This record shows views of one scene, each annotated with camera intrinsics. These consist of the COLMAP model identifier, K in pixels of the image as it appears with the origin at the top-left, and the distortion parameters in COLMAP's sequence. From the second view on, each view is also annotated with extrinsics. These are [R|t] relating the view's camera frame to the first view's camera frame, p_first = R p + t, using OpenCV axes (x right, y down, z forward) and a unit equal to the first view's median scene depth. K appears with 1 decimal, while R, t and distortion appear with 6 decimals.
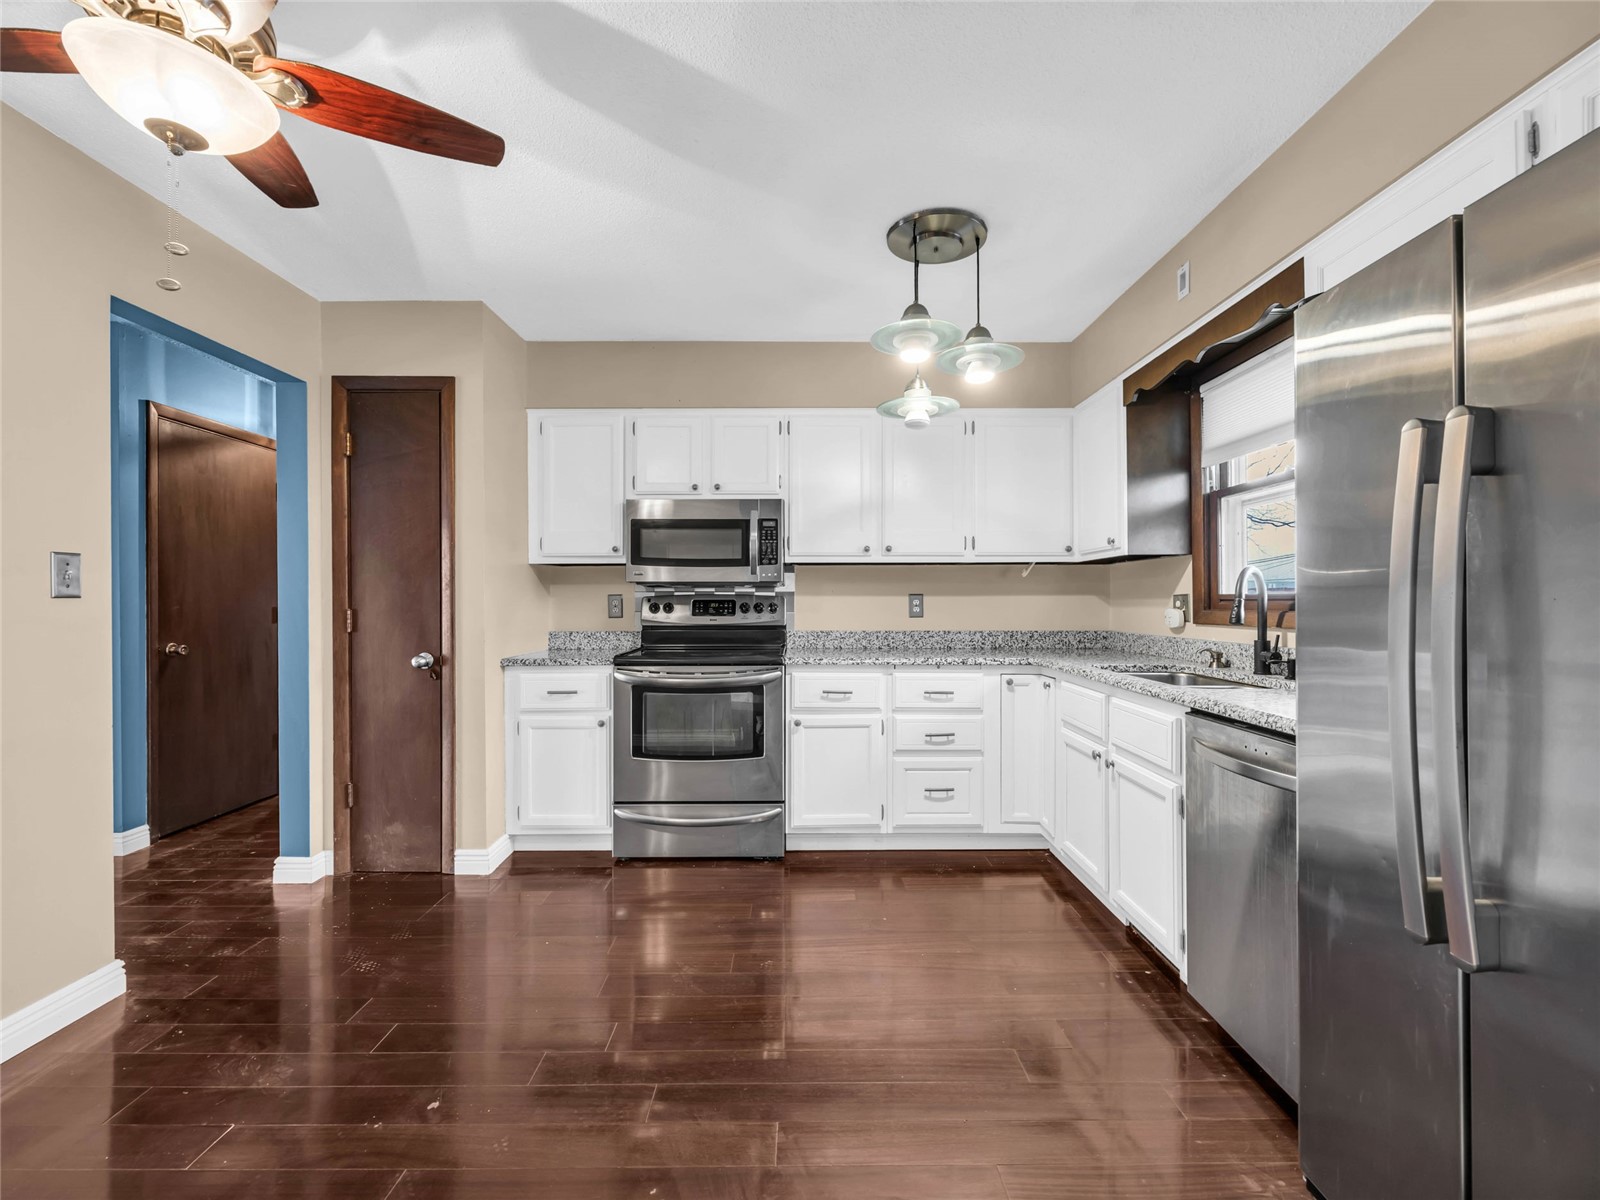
lens RADIAL K [[693.2, 0, 802.4], [0, 693.2, 601.8], [0, 0, 1]] dist [-0.002200, -0.000139]
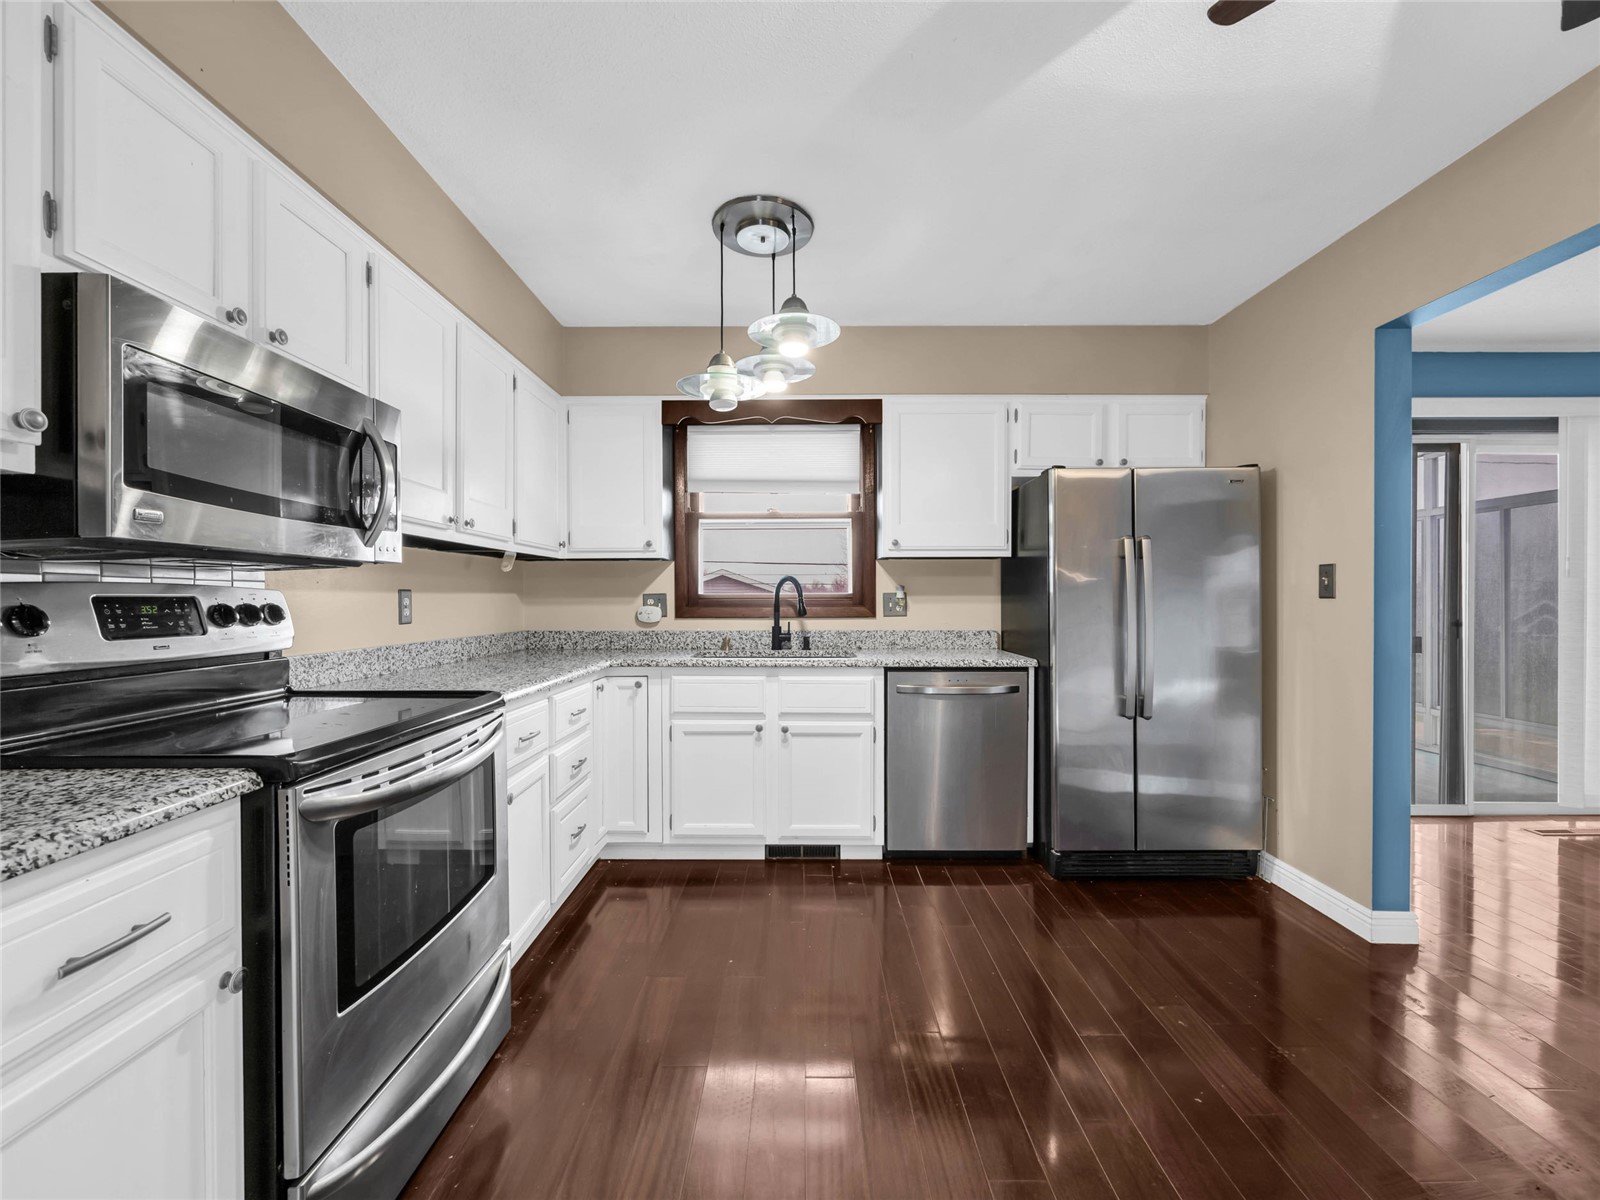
lens RADIAL K [[693.2, 0, 802.4], [0, 693.2, 601.8], [0, 0, 1]] dist [-0.002200, -0.000139]
pose [[0.005284, -0.003357, 0.999980, -0.513928], [-0.000785, 0.999994, 0.003361, -0.001552], [-0.999986, -0.000803, 0.005282, 0.618266]]
